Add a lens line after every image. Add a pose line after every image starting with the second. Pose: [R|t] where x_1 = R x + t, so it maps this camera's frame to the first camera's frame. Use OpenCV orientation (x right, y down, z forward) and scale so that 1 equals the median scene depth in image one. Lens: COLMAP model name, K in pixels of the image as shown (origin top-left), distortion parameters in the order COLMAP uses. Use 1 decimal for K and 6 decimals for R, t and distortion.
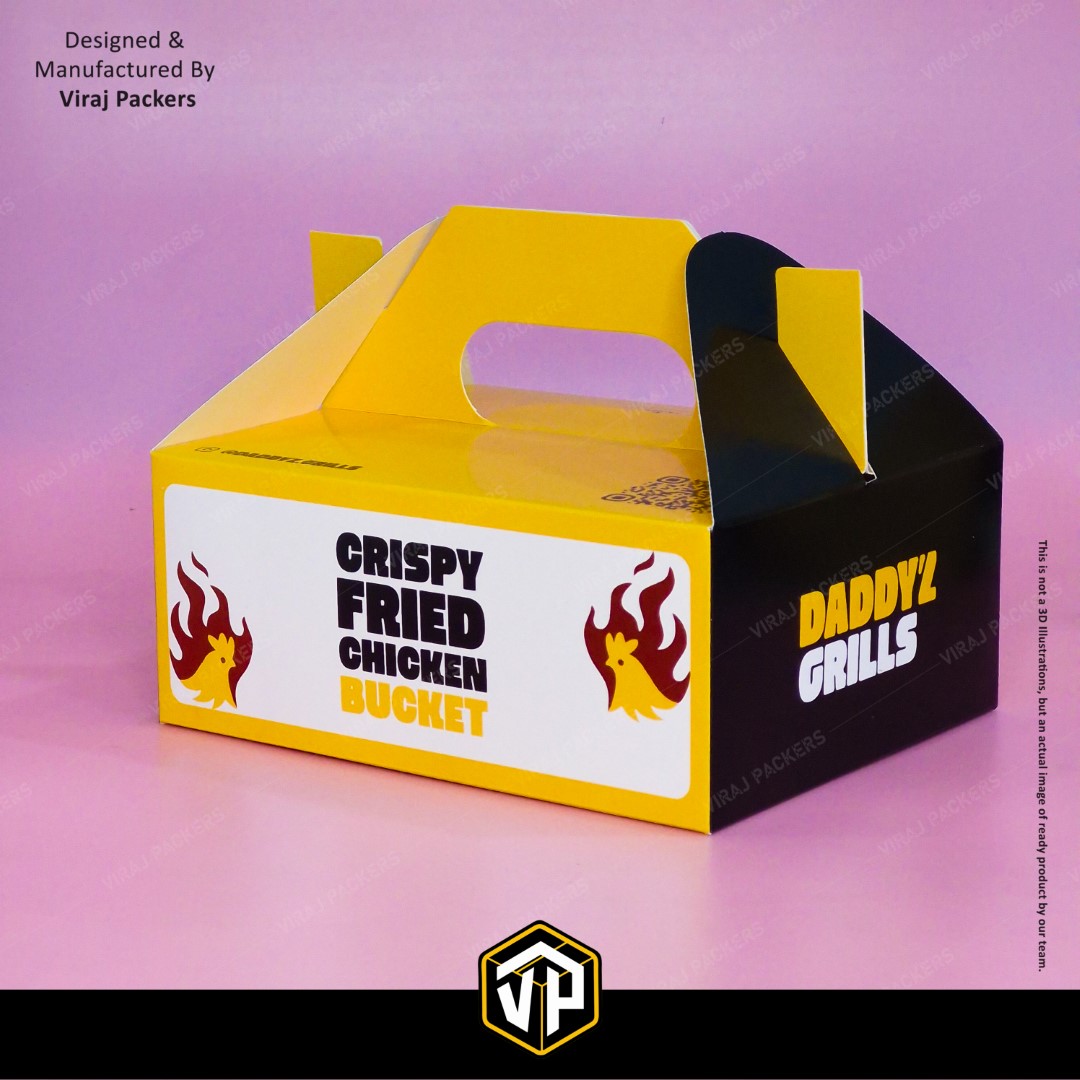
lens RADIAL K [[3156.3, 0, 540.0], [0, 3156.3, 540.0], [0, 0, 1]] dist [-0.004817, 0.303214]
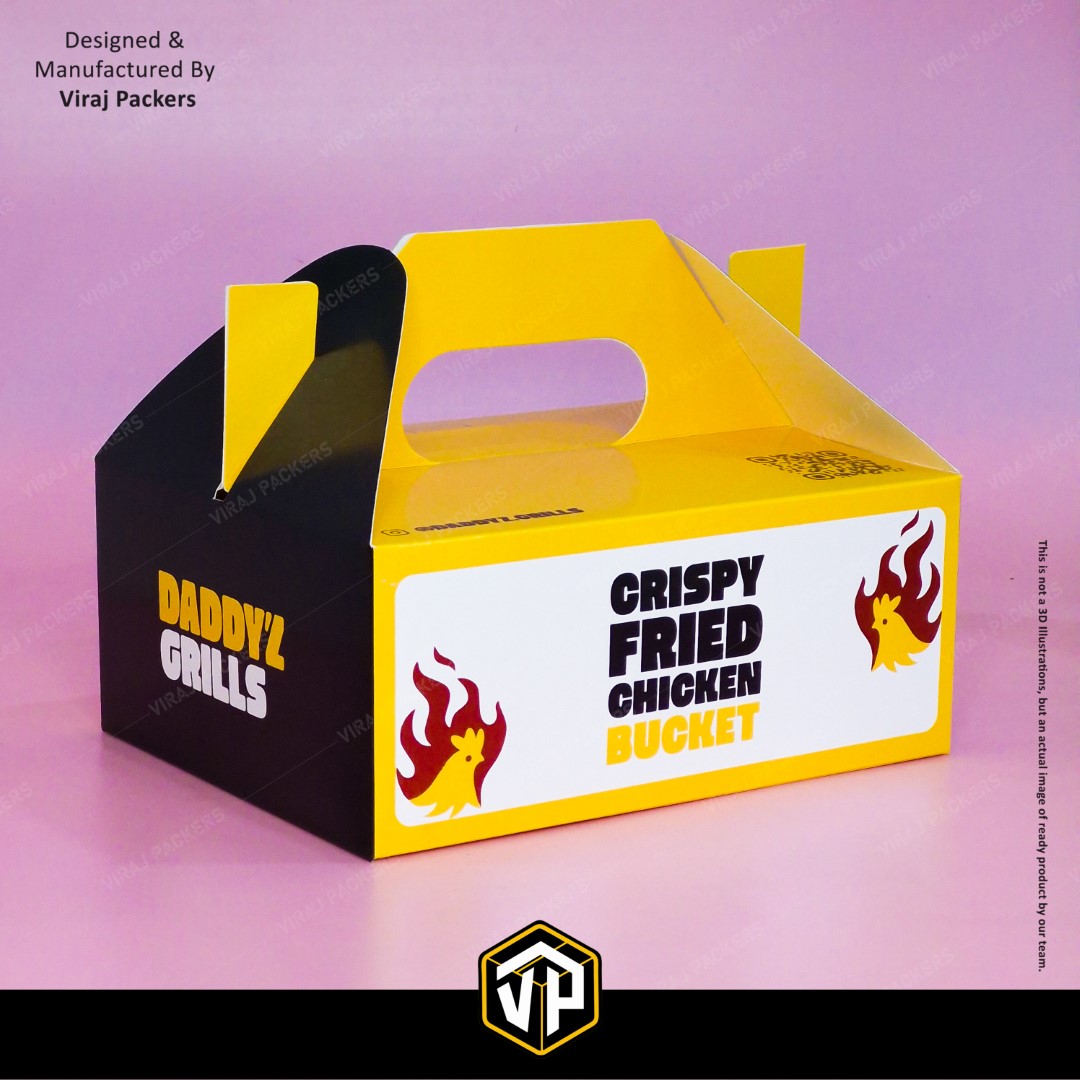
lens RADIAL K [[3156.3, 0, 540.0], [0, 3156.3, 540.0], [0, 0, 1]] dist [-0.004817, 0.303214]
pose [[0.324601, -0.172281, 0.930029, -0.961038], [0.182092, 0.976261, 0.117292, -0.129599], [-0.928158, 0.131278, 0.348266, 0.698070]]
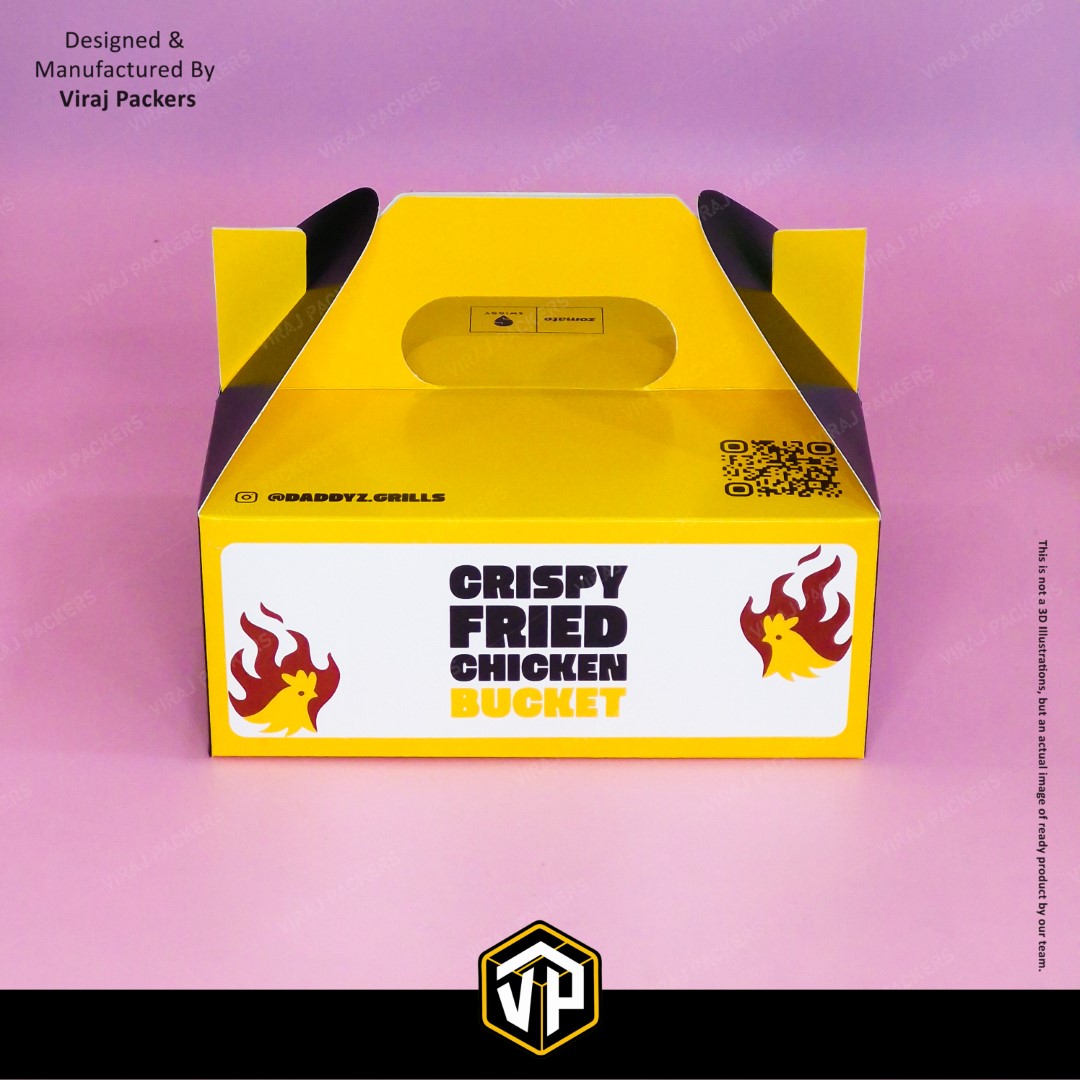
lens RADIAL K [[3156.3, 0, 540.0], [0, 3156.3, 540.0], [0, 0, 1]] dist [-0.004817, 0.303214]
pose [[0.802740, -0.270685, 0.531356, -0.597684], [0.112134, 0.943666, 0.311321, -0.334847], [-0.585692, -0.190327, 0.787871, 0.168471]]
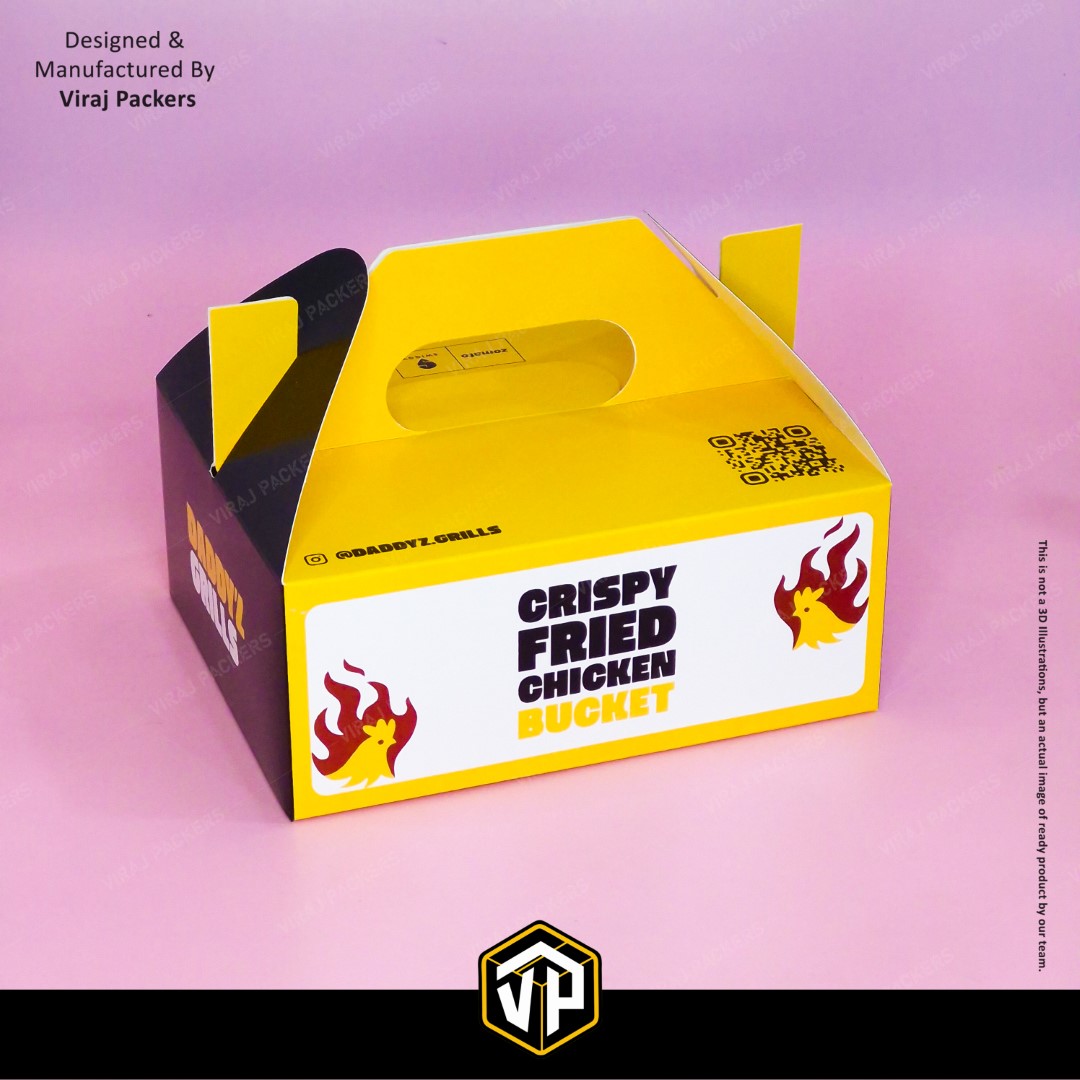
lens RADIAL K [[3156.3, 0, 540.0], [0, 3156.3, 540.0], [0, 0, 1]] dist [-0.004817, 0.303214]
pose [[0.552172, -0.372165, 0.746056, -0.870404], [0.168380, 0.926181, 0.337397, -0.387356], [-0.816550, -0.060680, 0.574076, 0.380144]]
